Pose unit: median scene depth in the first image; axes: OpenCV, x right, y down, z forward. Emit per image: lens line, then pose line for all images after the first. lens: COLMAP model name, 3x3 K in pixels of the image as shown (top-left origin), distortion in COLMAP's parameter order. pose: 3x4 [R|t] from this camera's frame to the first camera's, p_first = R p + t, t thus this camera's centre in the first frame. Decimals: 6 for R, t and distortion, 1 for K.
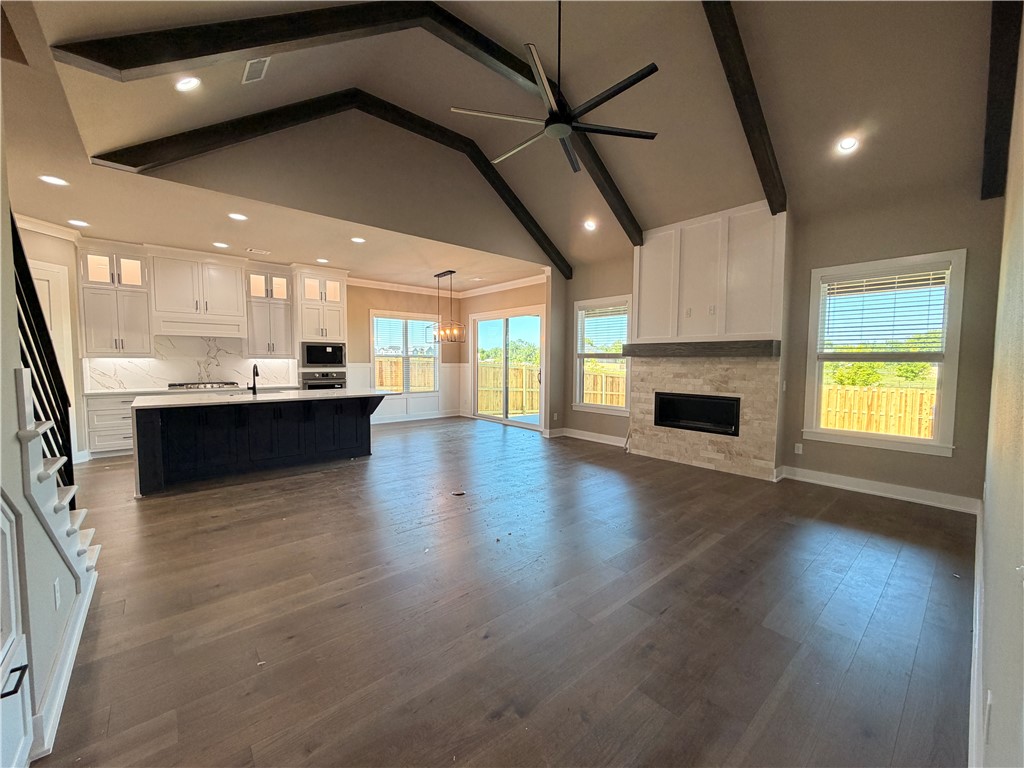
lens RADIAL K [[406.6, 0, 513.6], [0, 406.6, 385.1], [0, 0, 1]] dist [0.000391, -0.001201]
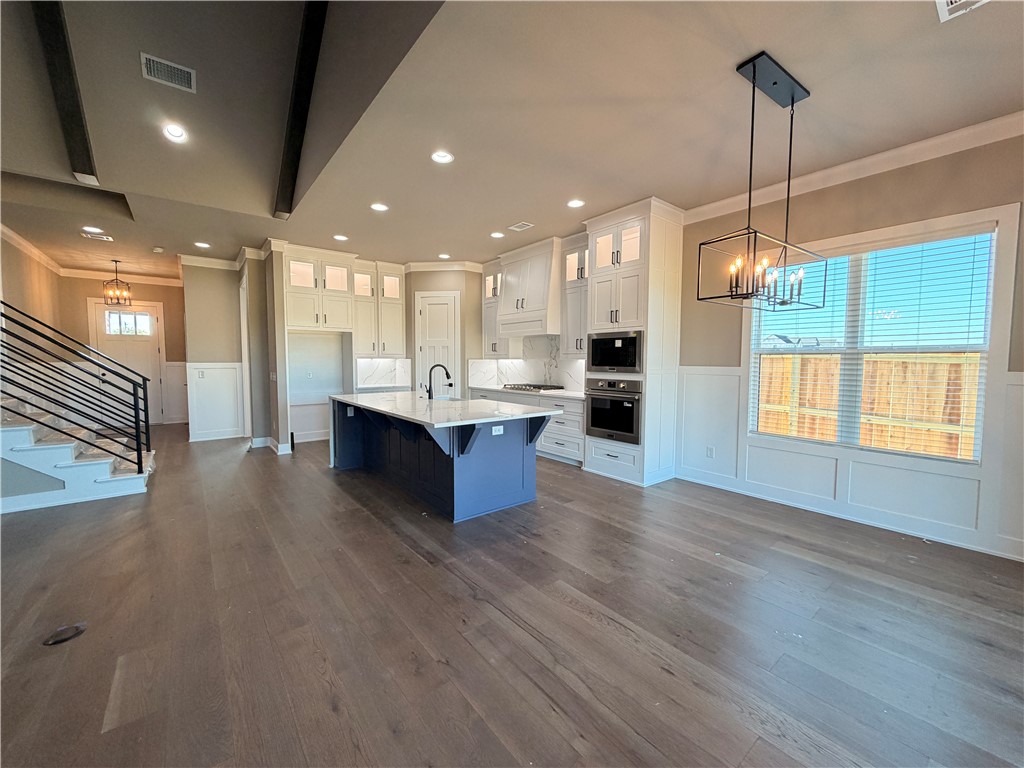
lens RADIAL K [[406.6, 0, 505.9], [0, 406.6, 384.5], [0, 0, 1]] dist [0.000391, -0.001201]
pose [[-0.051769, 0.053353, -0.997233, 0.194517], [-0.065835, 0.996217, 0.056717, -0.057071], [0.996487, 0.068589, -0.048061, 0.998465]]
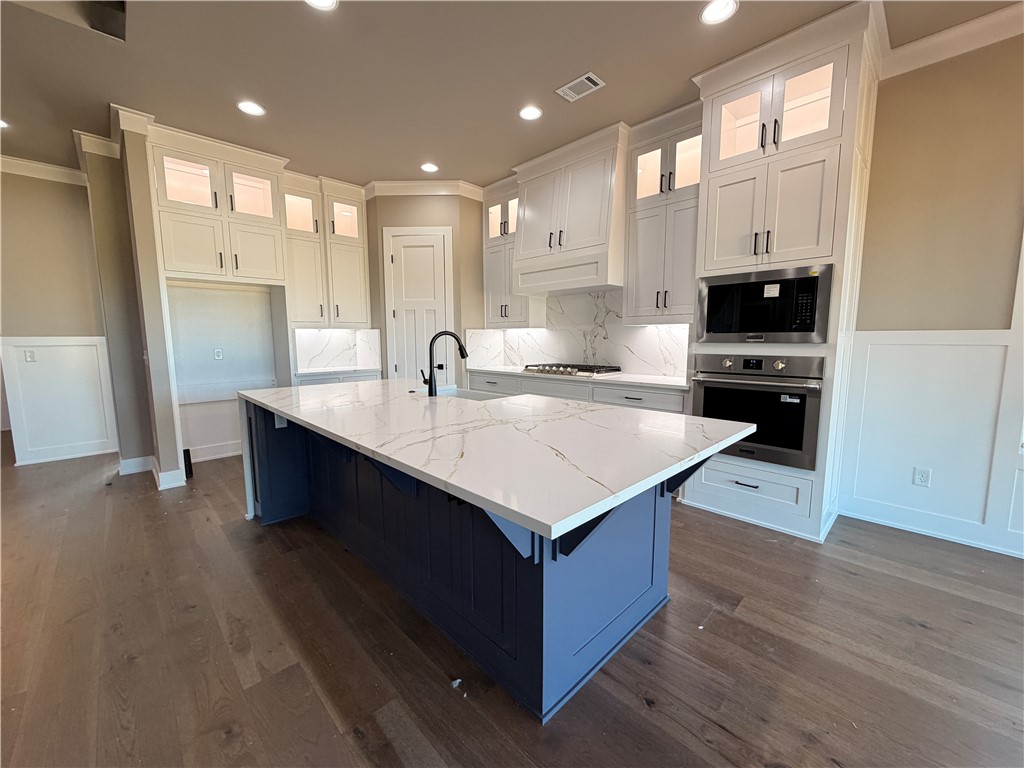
lens RADIAL K [[406.6, 0, 507.7], [0, 406.6, 385.7], [0, 0, 1]] dist [0.000391, -0.001201]
pose [[0.054760, 0.109867, -0.992437, -0.133333], [-0.057800, 0.992610, 0.106697, -0.036624], [0.996825, 0.051520, 0.060706, 0.877805]]
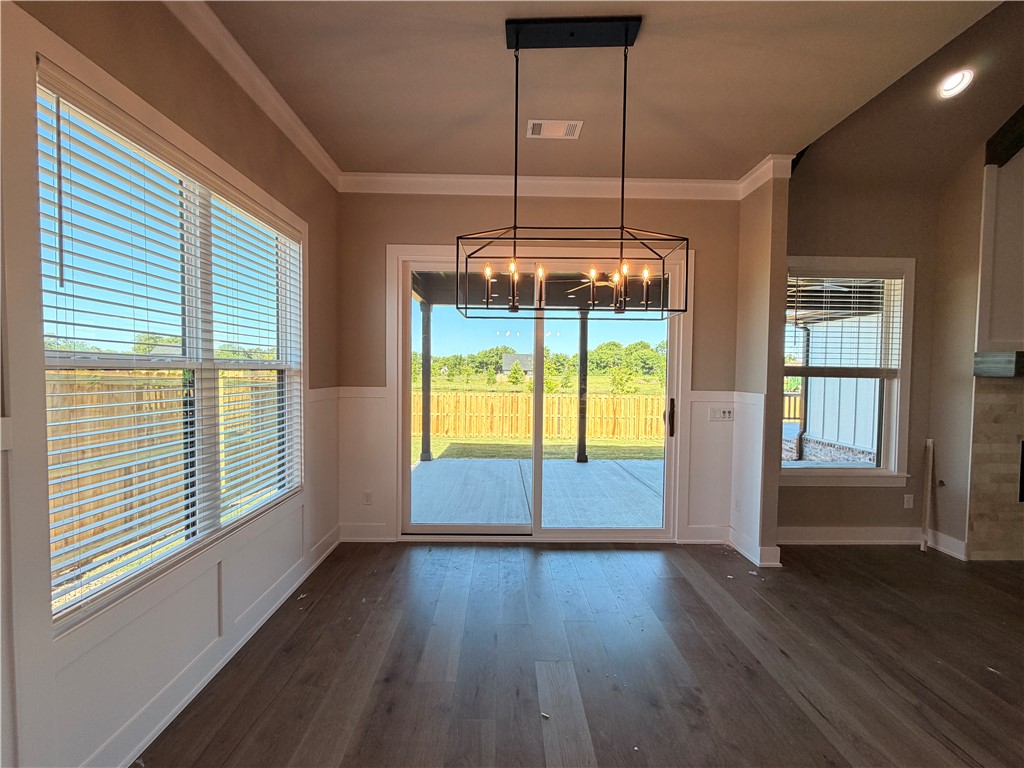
lens RADIAL K [[406.6, 0, 508.6], [0, 406.6, 384.3], [0, 0, 1]] dist [0.000391, -0.001201]
pose [[0.648300, -0.023445, 0.761024, -0.463085], [0.039266, 0.999225, -0.002667, -0.076448], [-0.760372, 0.031611, 0.648718, 1.056993]]
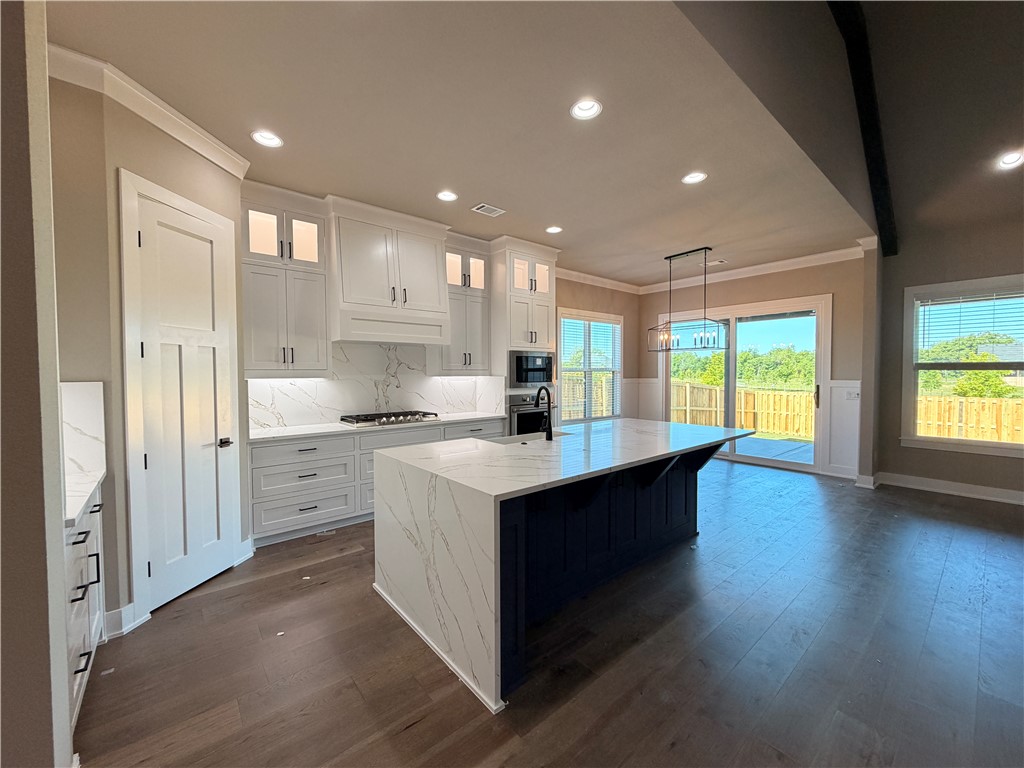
lens RADIAL K [[406.6, 0, 511.3], [0, 406.6, 385.7], [0, 0, 1]] dist [0.000391, -0.001201]
pose [[0.999781, -0.011190, -0.017657, -0.563957], [0.010661, 0.999498, -0.029827, -0.030216], [0.017982, 0.029632, 0.999399, 0.353288]]
